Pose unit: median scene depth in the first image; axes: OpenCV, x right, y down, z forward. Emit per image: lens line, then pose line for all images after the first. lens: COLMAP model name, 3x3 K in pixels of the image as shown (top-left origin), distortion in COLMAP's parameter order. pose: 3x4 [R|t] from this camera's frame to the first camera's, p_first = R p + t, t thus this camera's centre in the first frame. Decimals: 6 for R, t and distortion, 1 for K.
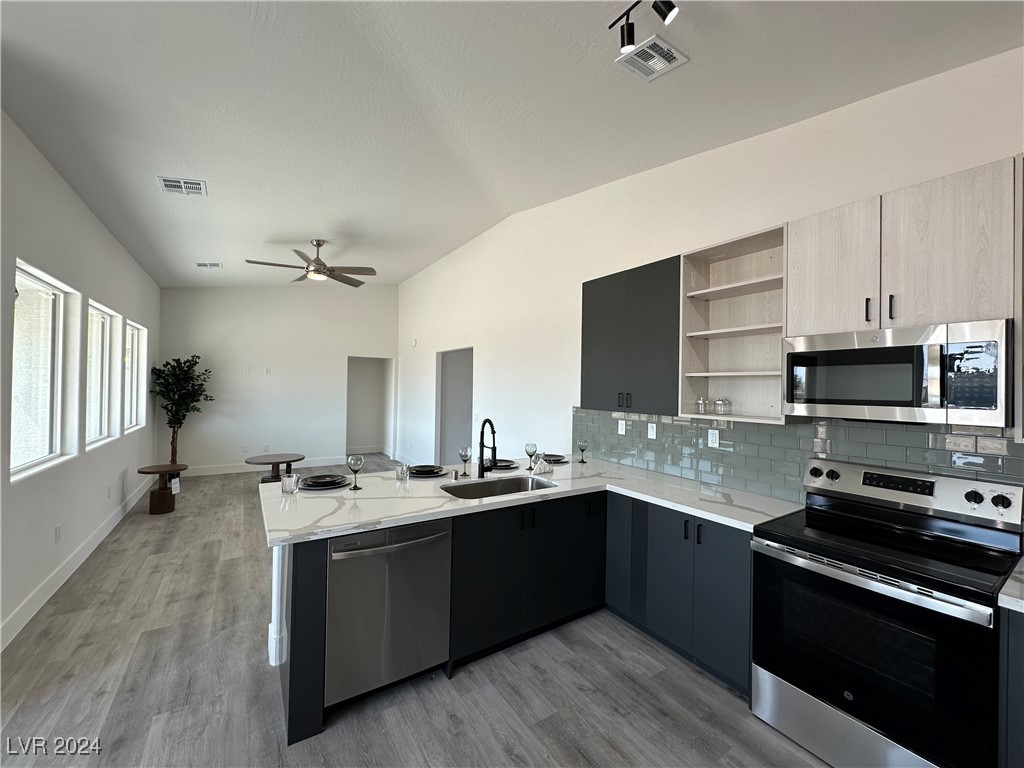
lens RADIAL K [[406.9, 0, 517.1], [0, 406.9, 382.8], [0, 0, 1]] dist [0.000337, -0.000101]
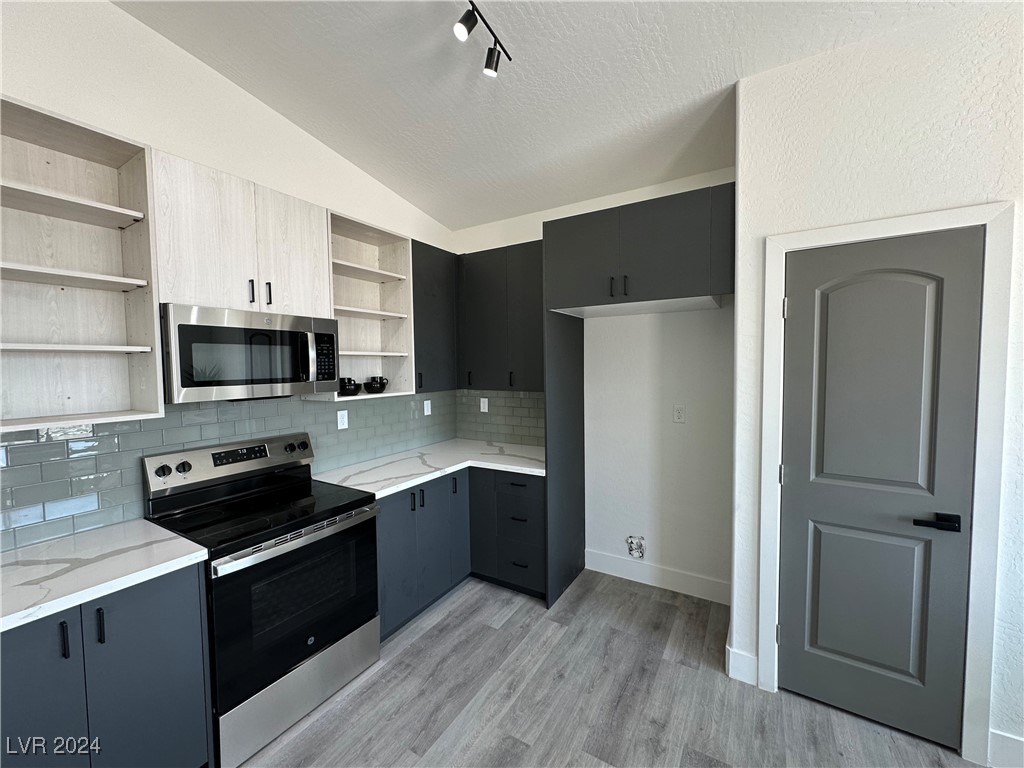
lens RADIAL K [[406.9, 0, 513.8], [0, 406.9, 383.5], [0, 0, 1]] dist [0.000337, -0.000101]
pose [[-0.416344, -0.053267, 0.907645, -0.226897], [-0.005041, 0.998402, 0.056281, -0.005031], [-0.909193, 0.018857, -0.415947, 0.527750]]
